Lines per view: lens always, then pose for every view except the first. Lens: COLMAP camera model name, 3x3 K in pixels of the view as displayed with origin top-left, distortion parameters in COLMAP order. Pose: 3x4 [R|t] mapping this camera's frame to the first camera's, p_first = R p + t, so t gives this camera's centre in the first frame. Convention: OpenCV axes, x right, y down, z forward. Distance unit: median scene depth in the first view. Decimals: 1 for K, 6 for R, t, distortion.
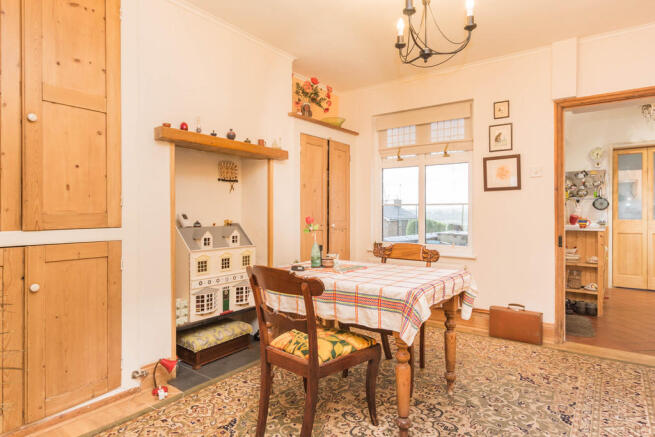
lens RADIAL K [[386.0, 0, 327.4], [0, 386.0, 216.9], [0, 0, 1]] dist [-0.001368, 0.000448]
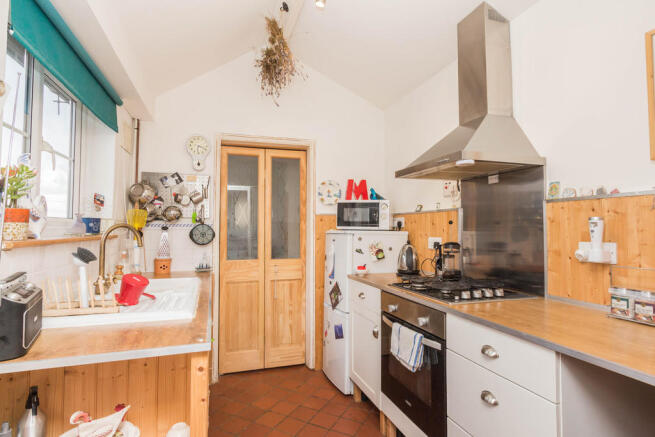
lens RADIAL K [[362.1, 0, 327.5], [0, 362.1, 216.5], [0, 0, 1]] dist [-0.001558, -0.000043]
pose [[0.585936, 0.025855, 0.809945, 0.385572], [0.000720, 0.999474, -0.032426, -0.042243], [-0.810357, 0.019583, 0.585609, 0.539694]]
